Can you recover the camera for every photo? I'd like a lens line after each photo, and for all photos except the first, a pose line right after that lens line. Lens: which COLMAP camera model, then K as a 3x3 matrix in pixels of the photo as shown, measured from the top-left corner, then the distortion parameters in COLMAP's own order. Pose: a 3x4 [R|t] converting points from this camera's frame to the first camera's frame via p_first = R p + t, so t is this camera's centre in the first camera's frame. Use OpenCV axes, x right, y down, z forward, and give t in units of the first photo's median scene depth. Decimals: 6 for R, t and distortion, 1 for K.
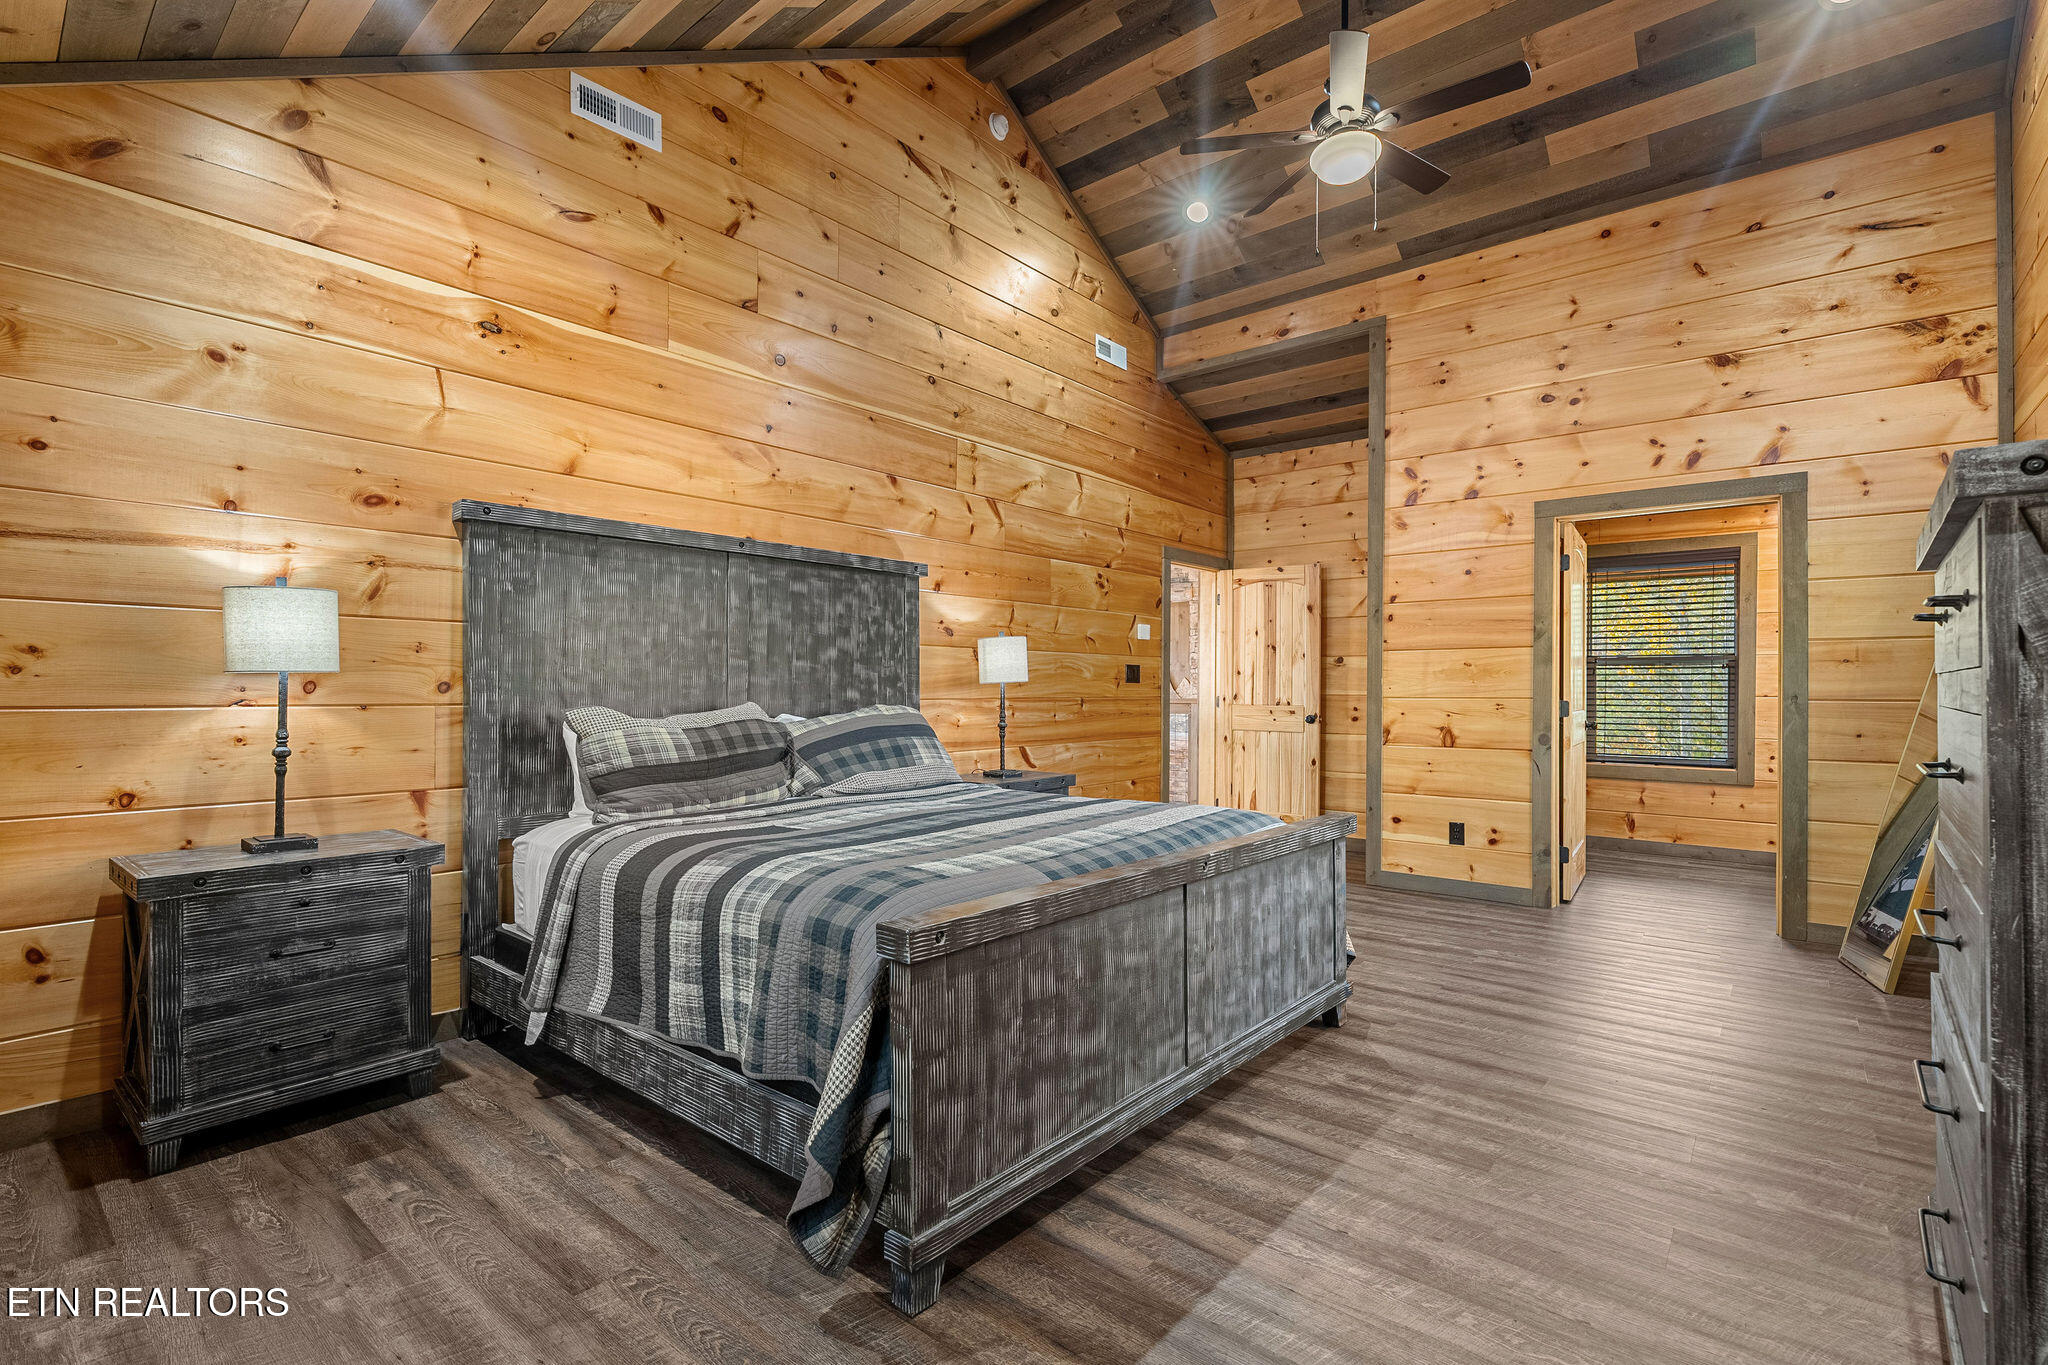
lens RADIAL K [[932.3, 0, 1025.2], [0, 932.3, 687.8], [0, 0, 1]] dist [-0.006045, 0.002916]
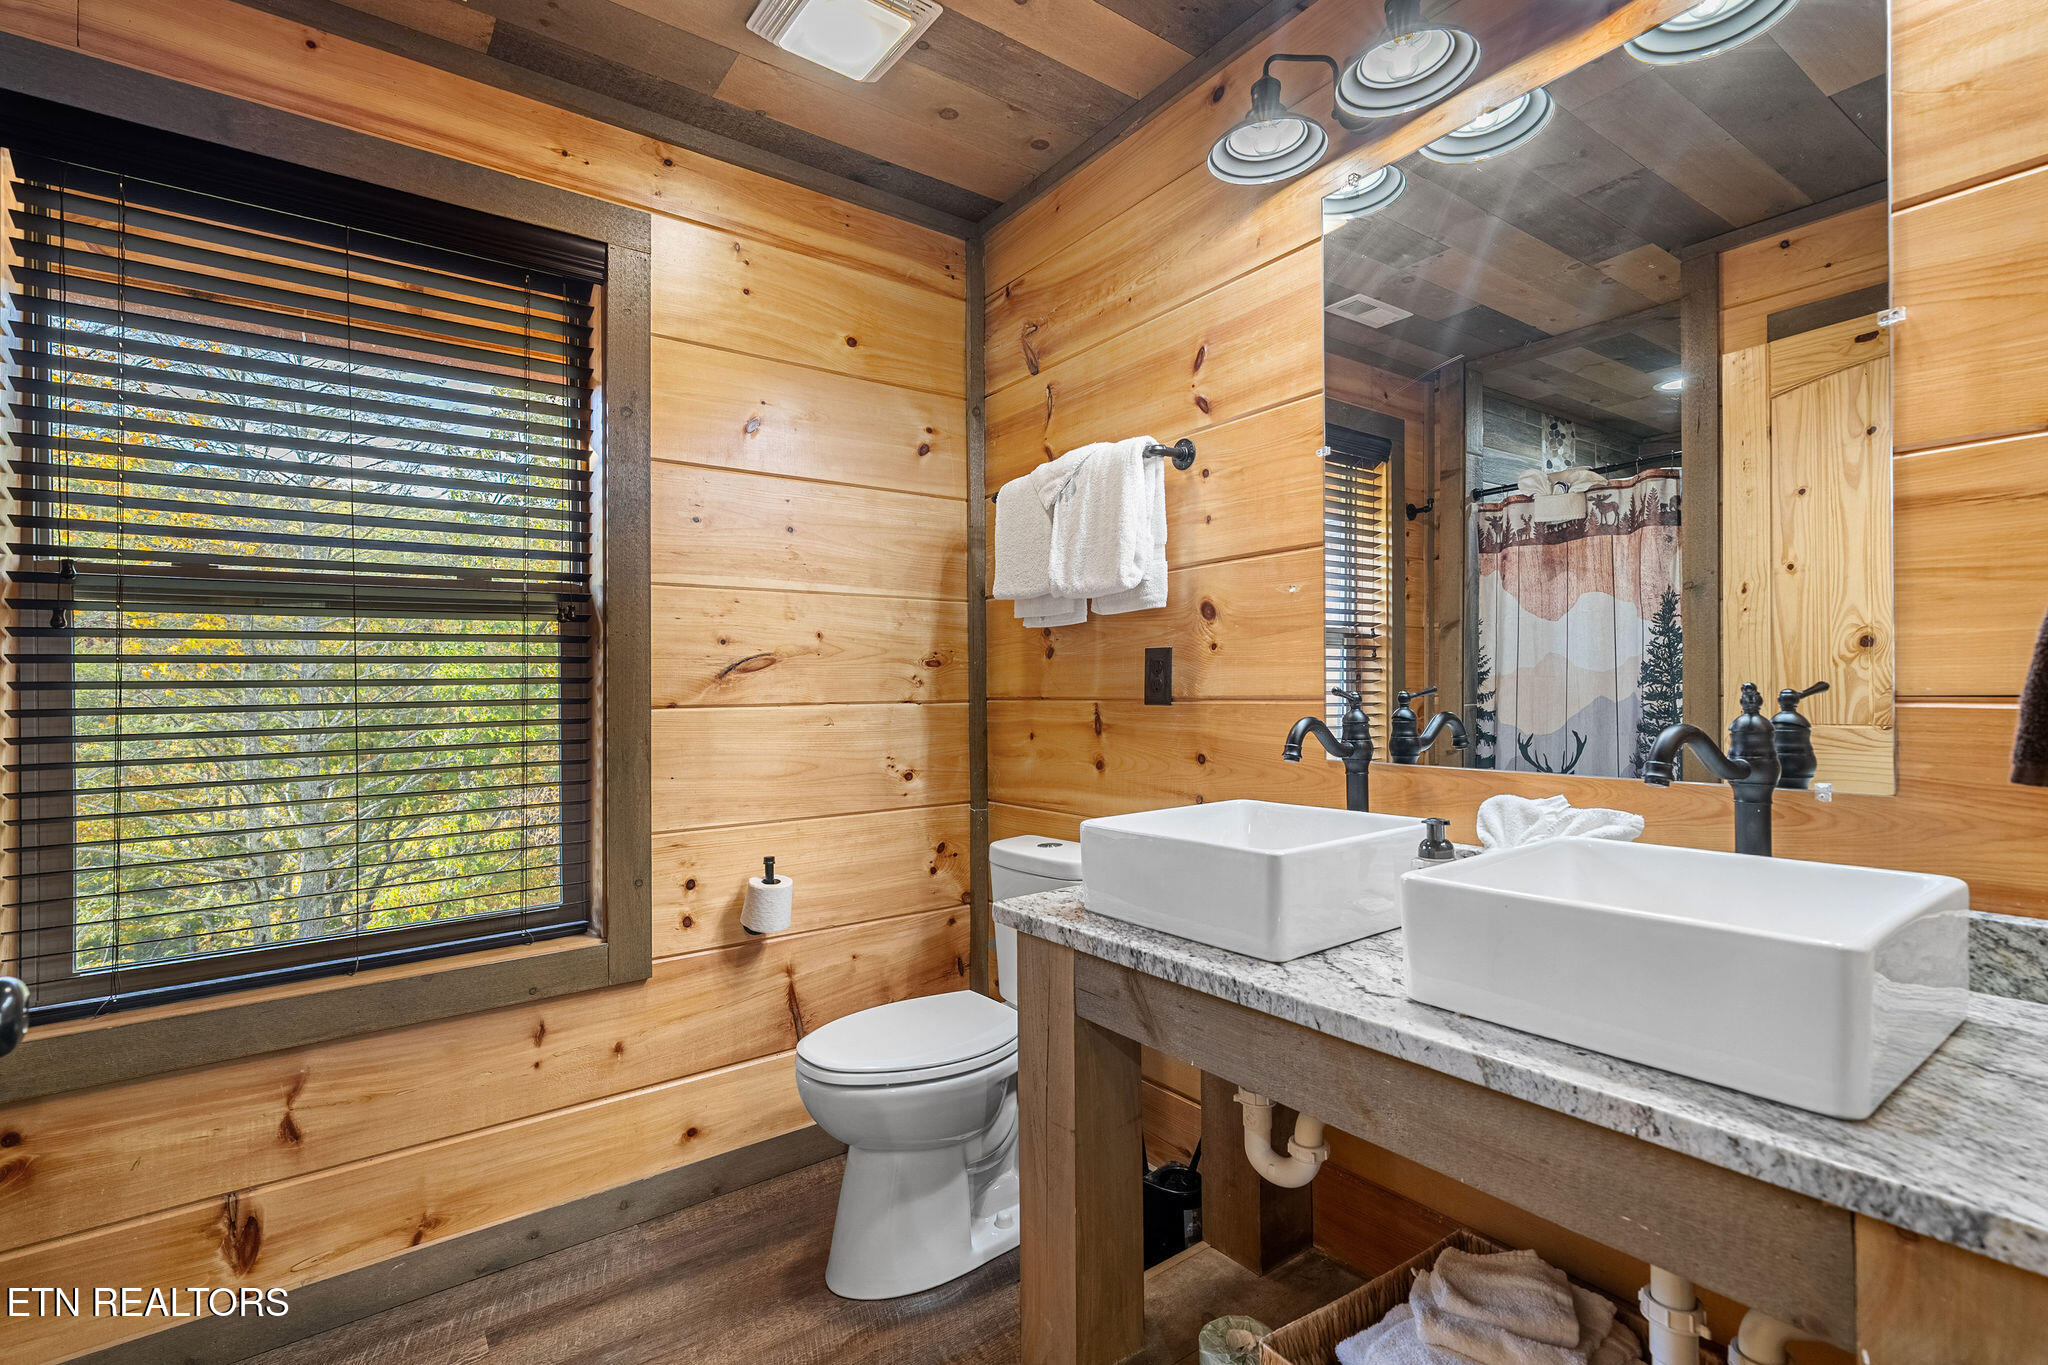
lens RADIAL K [[932.3, 0, 1023.4], [0, 932.3, 682.6], [0, 0, 1]] dist [-0.006045, 0.002916]
pose [[0.236915, 0.002470, 0.971527, 0.467116], [-0.003739, 0.999992, -0.001630, 0.000649], [-0.971523, -0.003247, 0.236922, 0.751092]]
